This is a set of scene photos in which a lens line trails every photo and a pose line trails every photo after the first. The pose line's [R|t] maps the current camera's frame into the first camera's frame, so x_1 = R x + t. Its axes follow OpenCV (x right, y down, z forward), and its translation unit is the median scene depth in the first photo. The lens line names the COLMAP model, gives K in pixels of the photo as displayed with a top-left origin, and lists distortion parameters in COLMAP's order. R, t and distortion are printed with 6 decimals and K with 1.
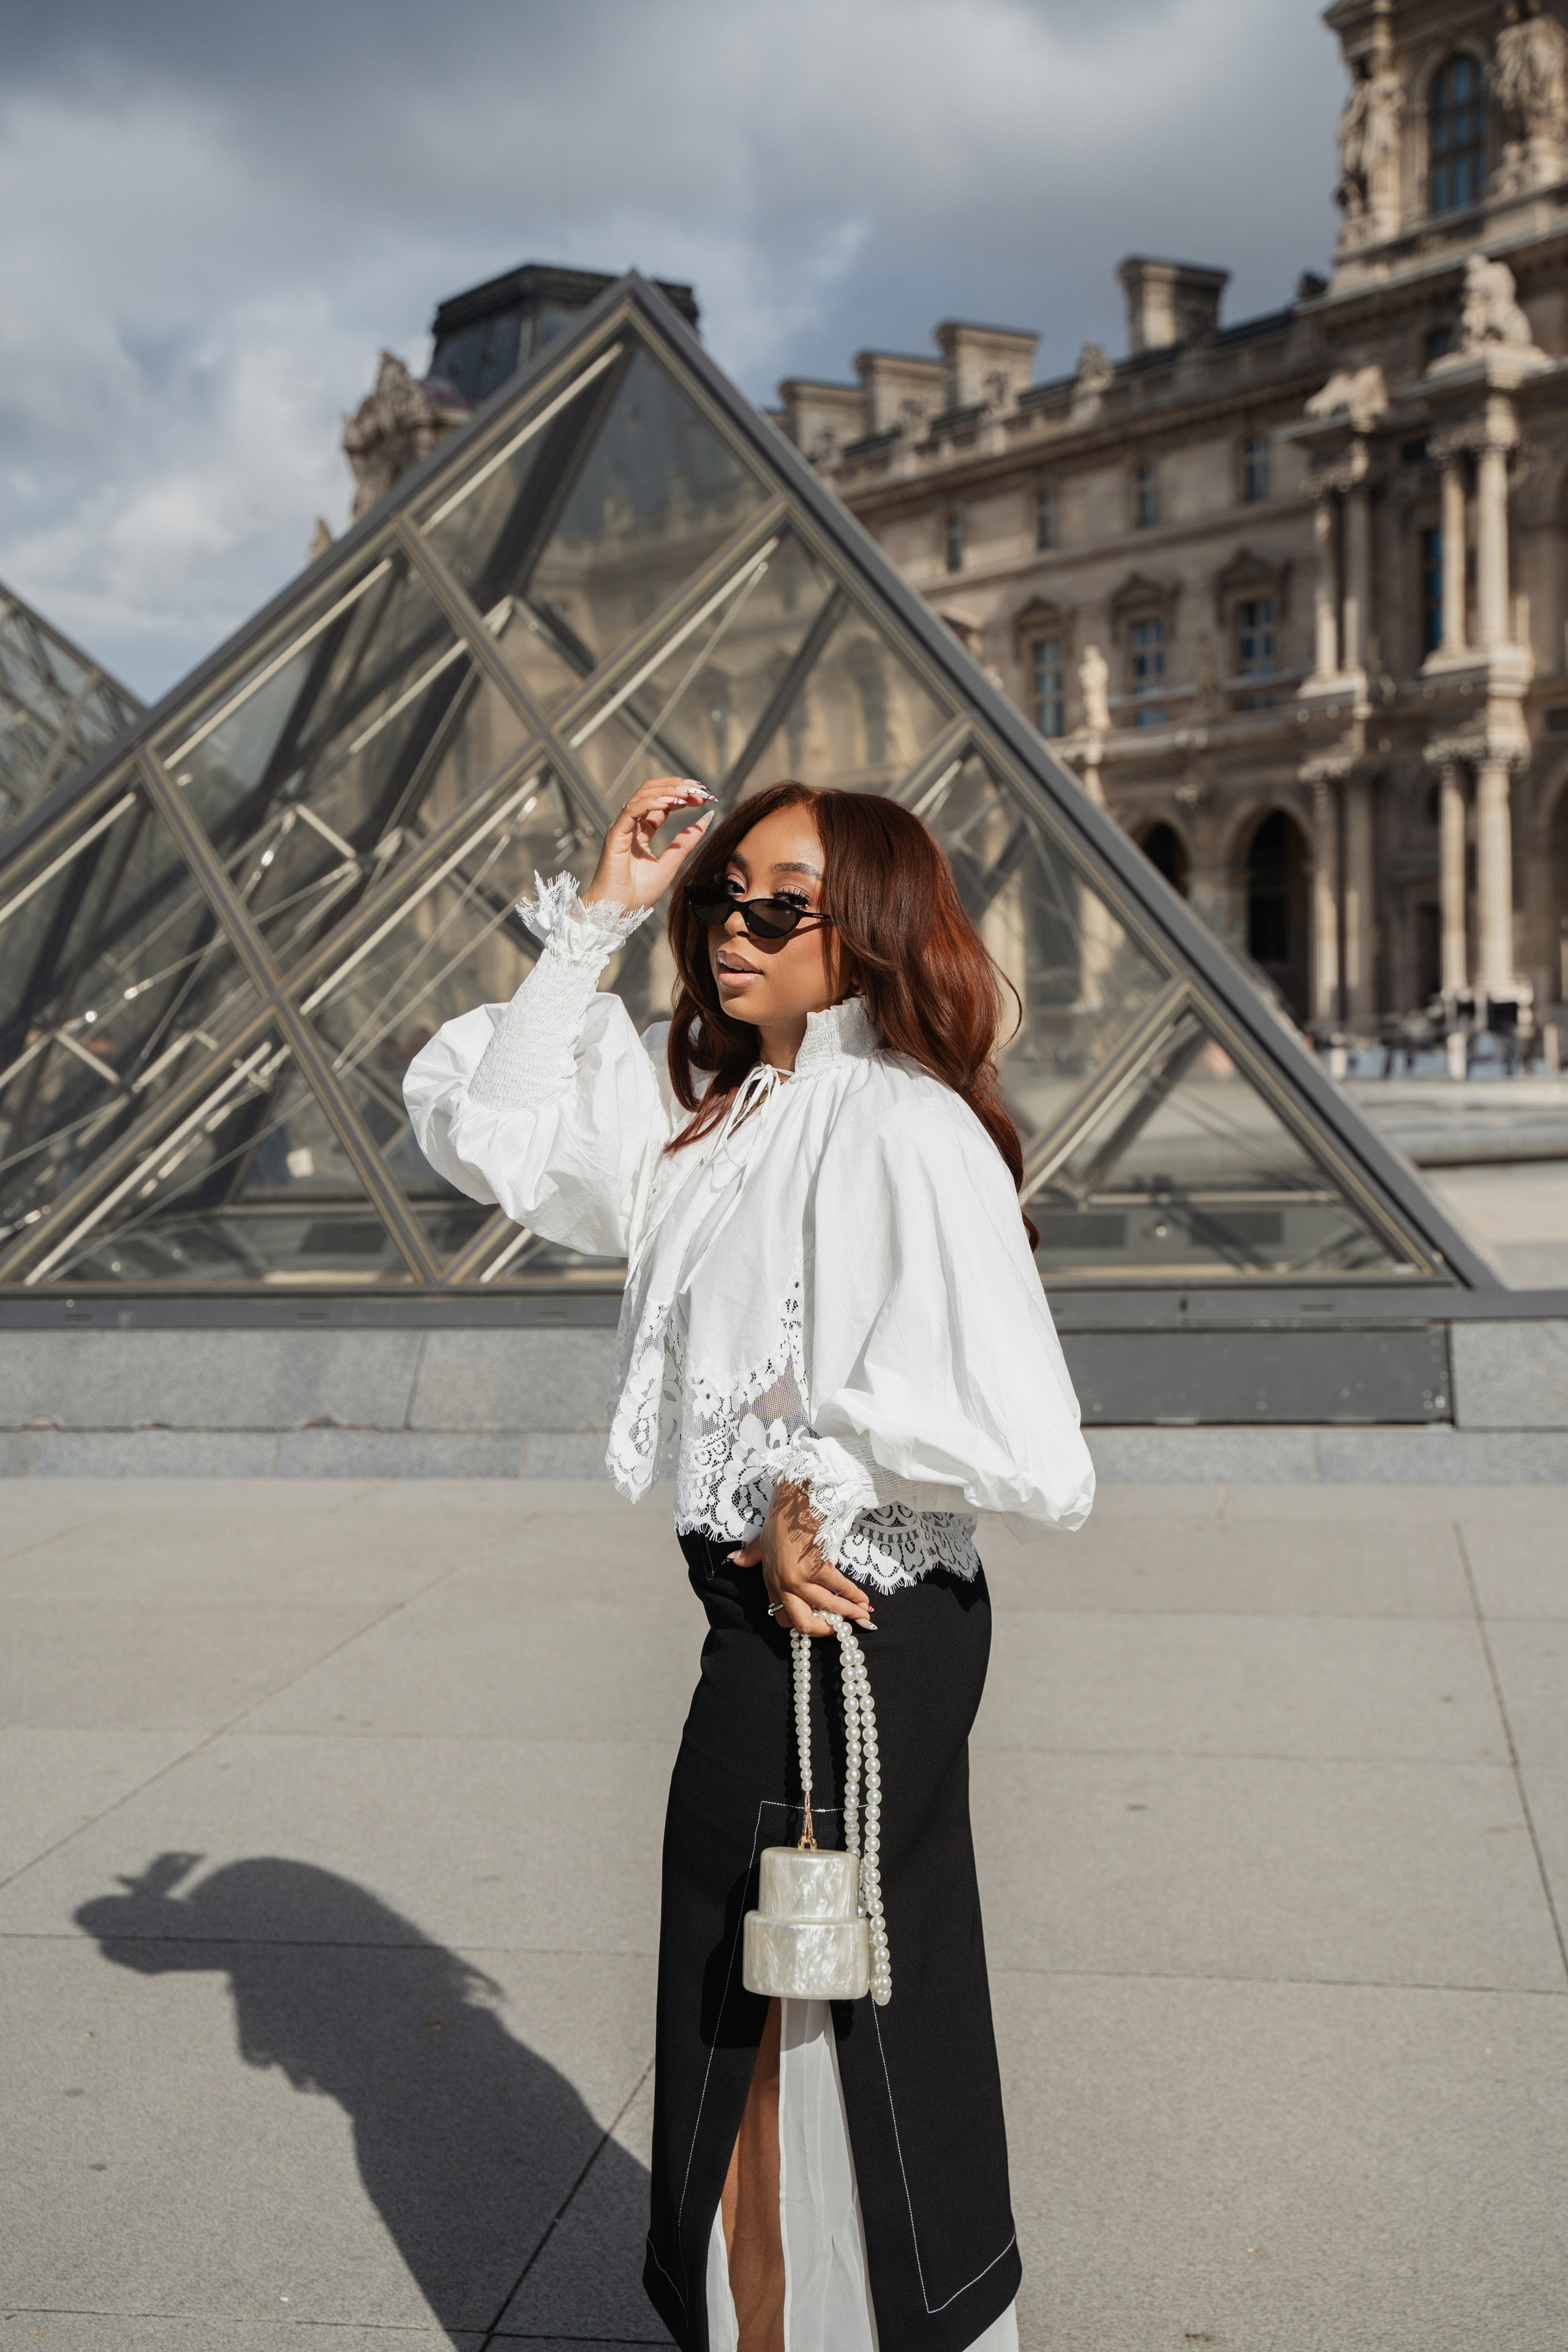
lens RADIAL K [[2998.6, 0, 784.0], [0, 2998.6, 1176.0], [0, 0, 1]] dist [0.030711, 0.002787]
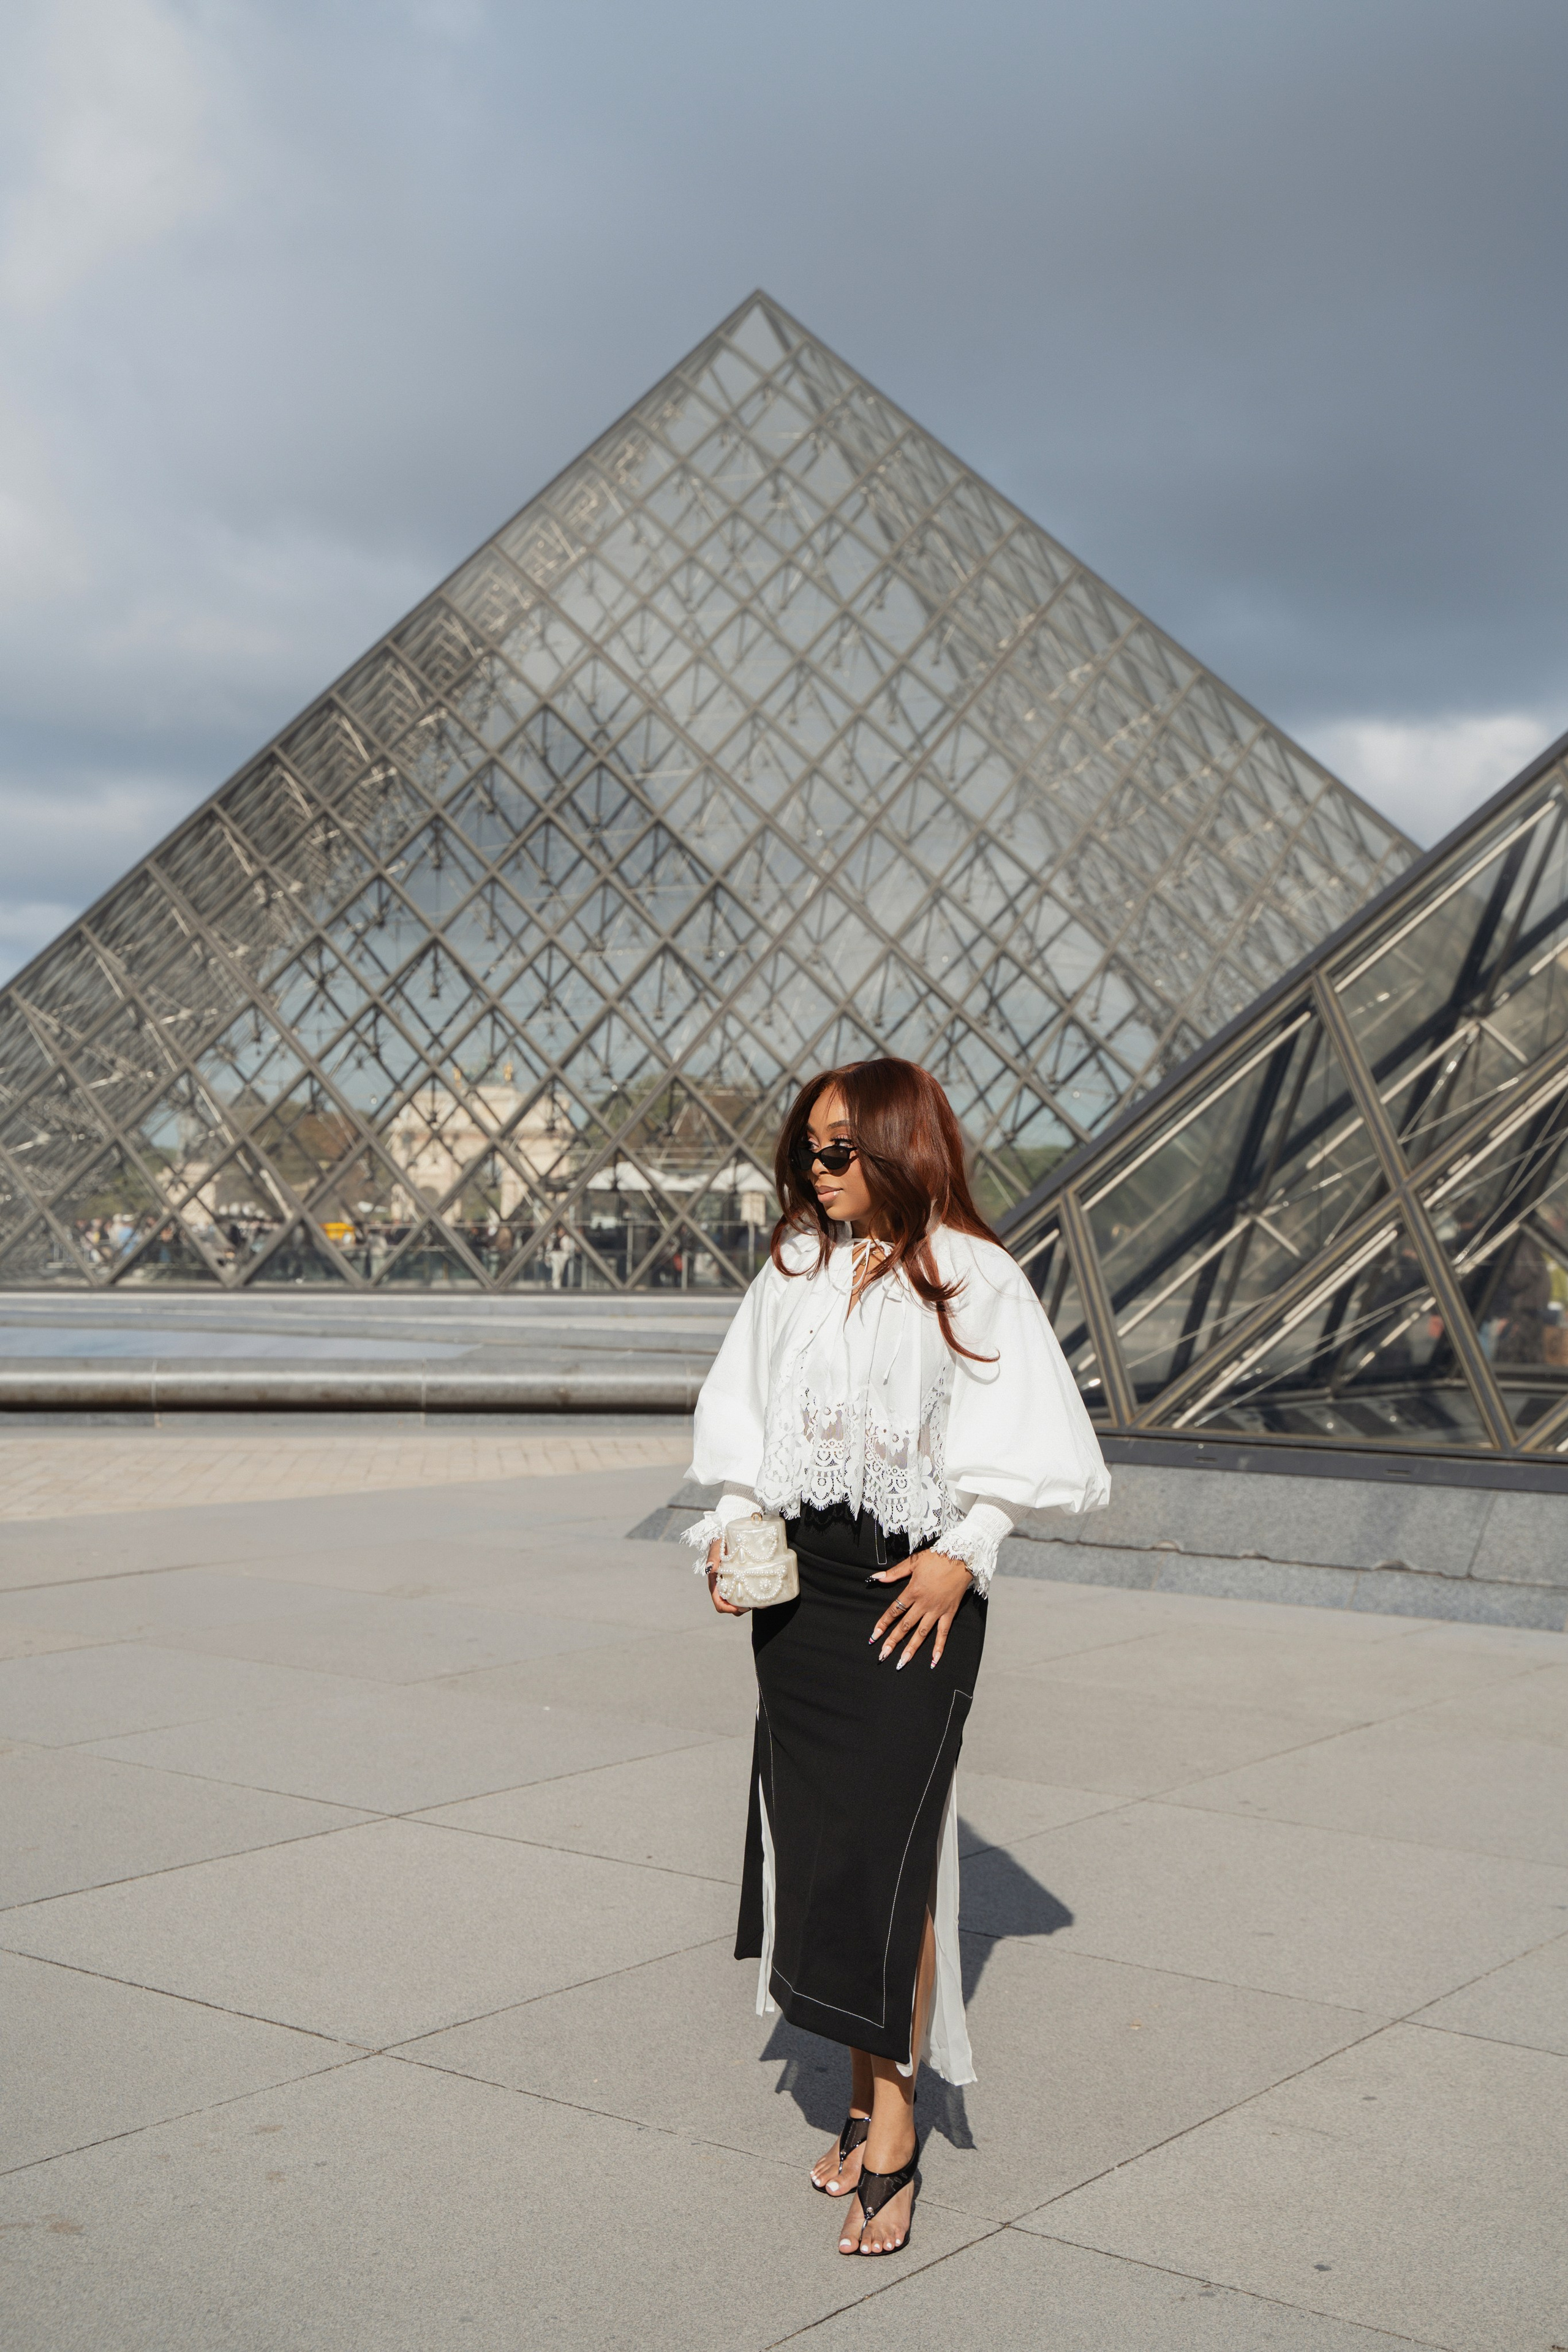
lens RADIAL K [[2760.9, 0, 786.6], [0, 2760.9, 1183.9], [0, 0, 1]] dist [-0.000966, 0.105694]
pose [[0.883051, 0.021738, -0.468773, 0.124893], [-0.050396, 0.997542, -0.048677, 0.000838], [0.466563, 0.066608, 0.881976, -0.032847]]
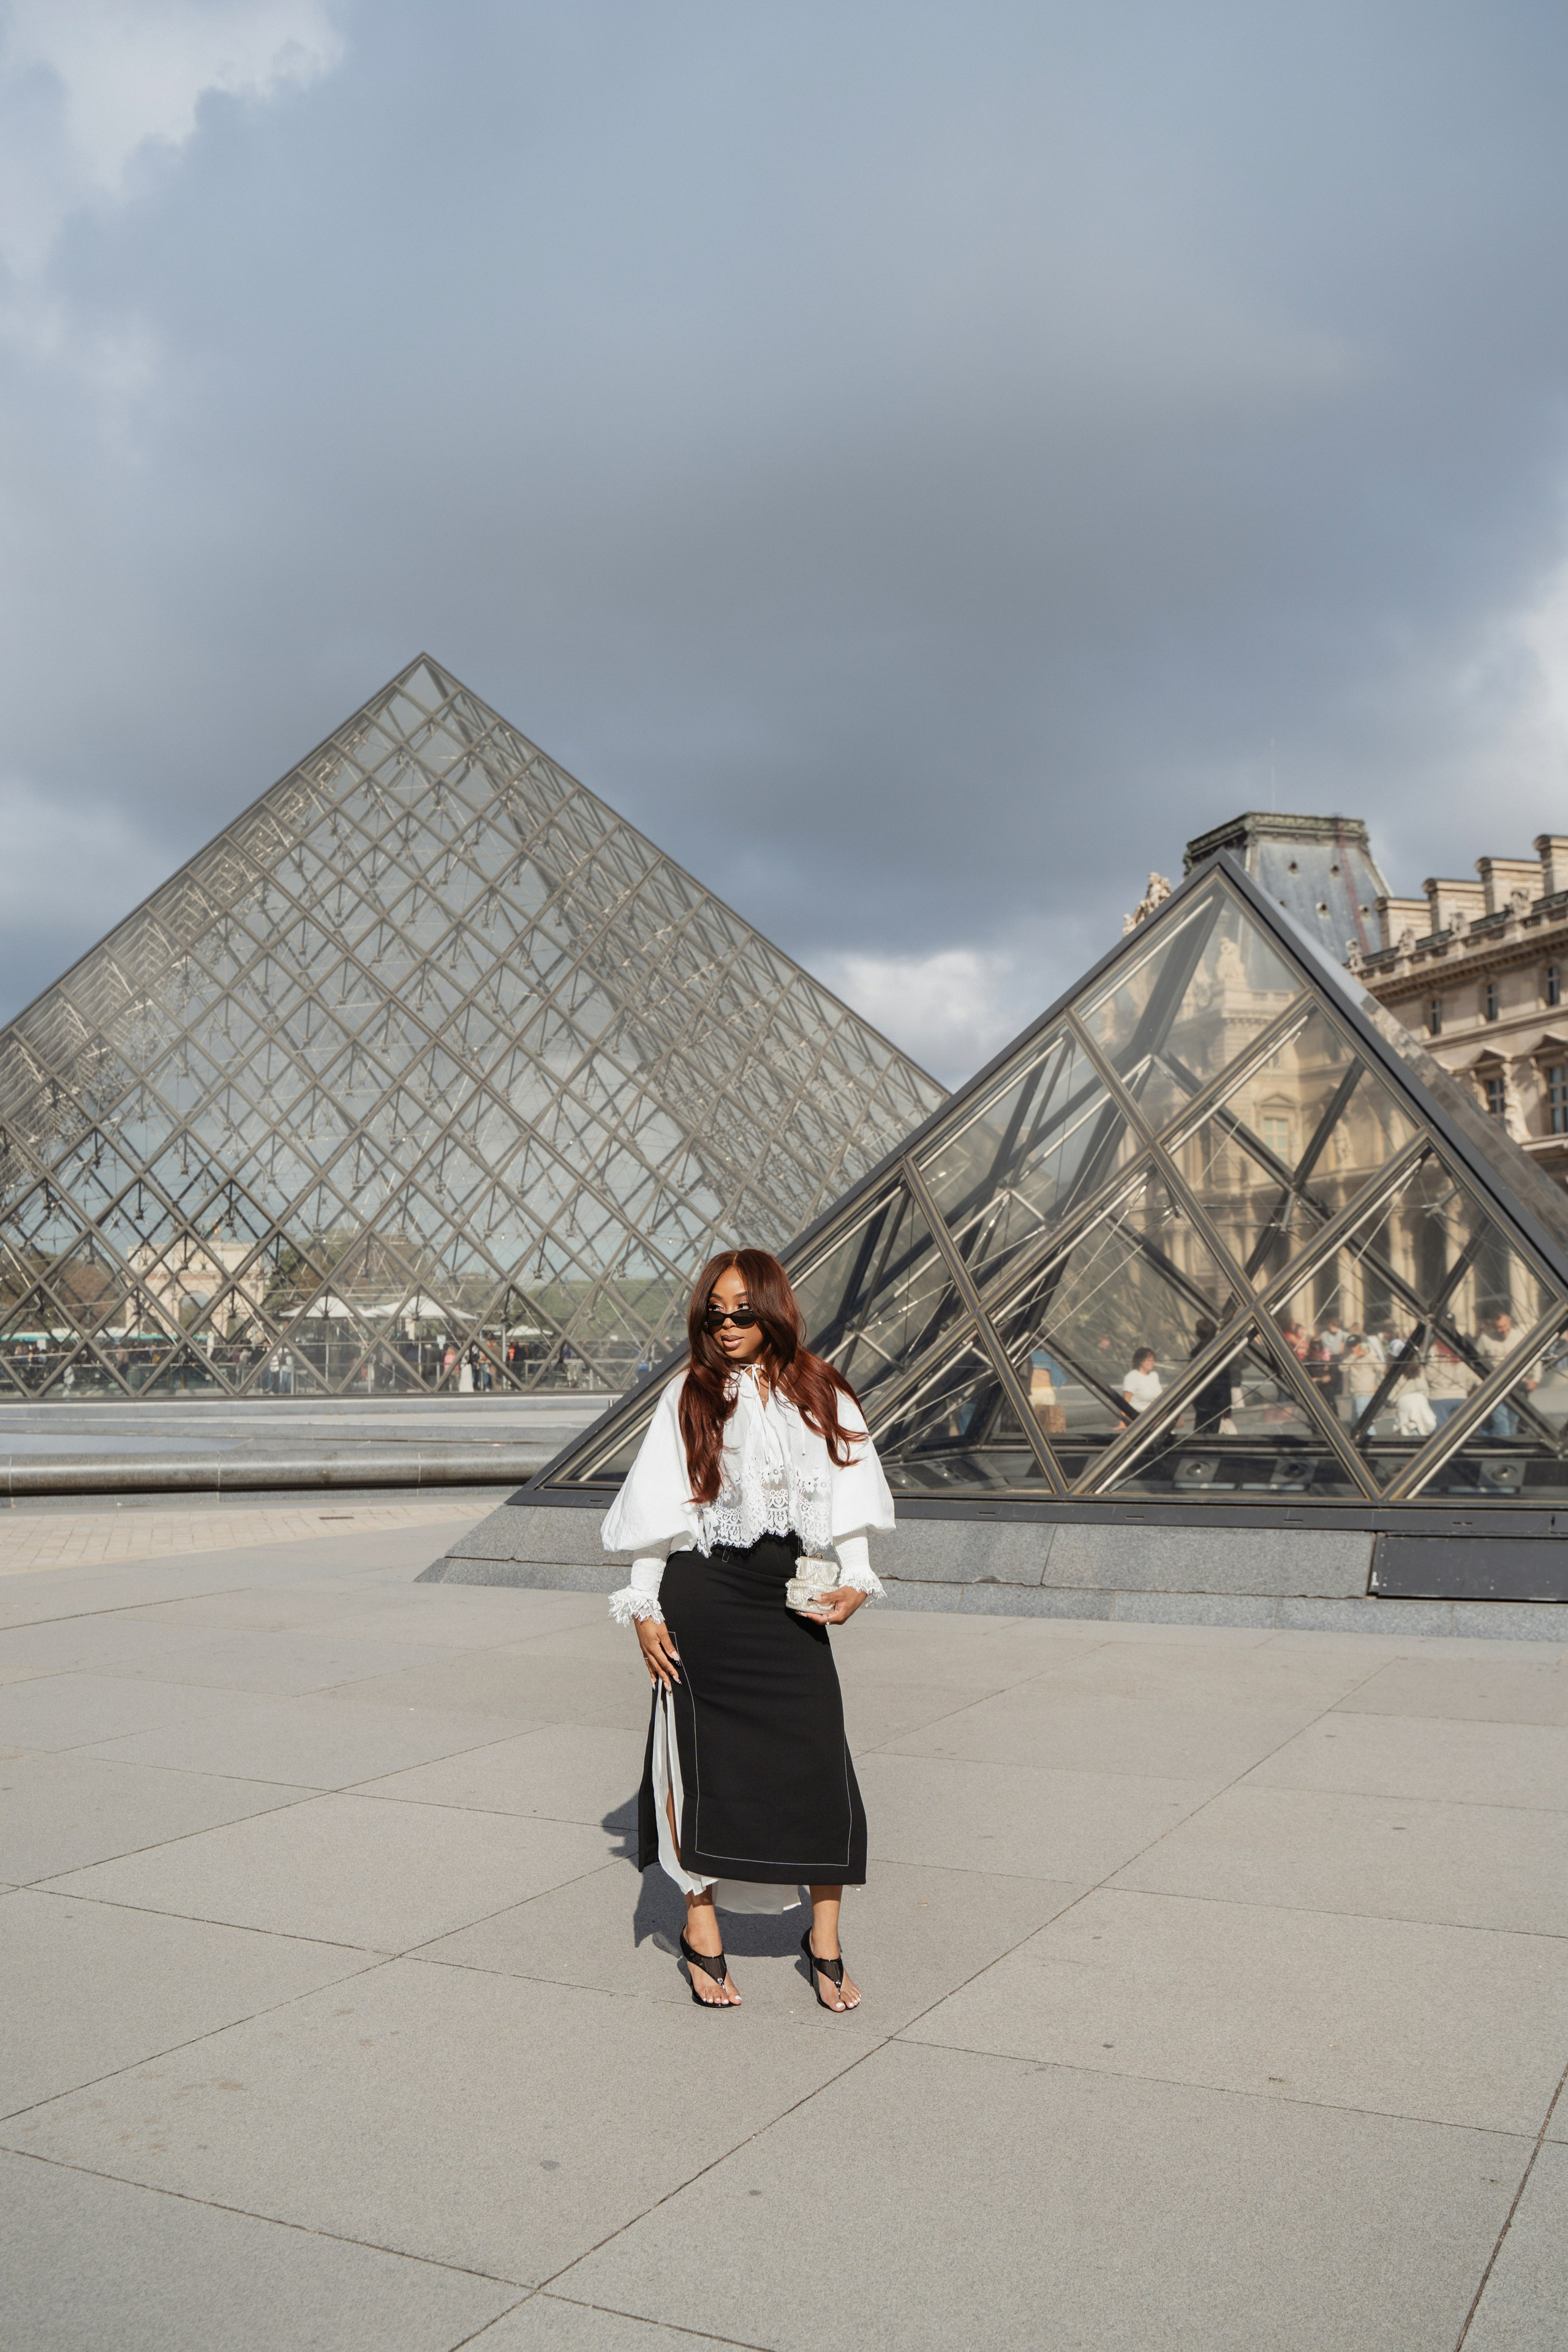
lens RADIAL K [[2068.1, 0, 769.7], [0, 2068.1, 1181.1], [0, 0, 1]] dist [-0.115380, 0.092742]
pose [[0.948788, -0.014412, -0.315583, 0.081199], [-0.023266, 0.993058, -0.115298, 0.000591], [0.315054, 0.116736, 0.941867, -0.088146]]
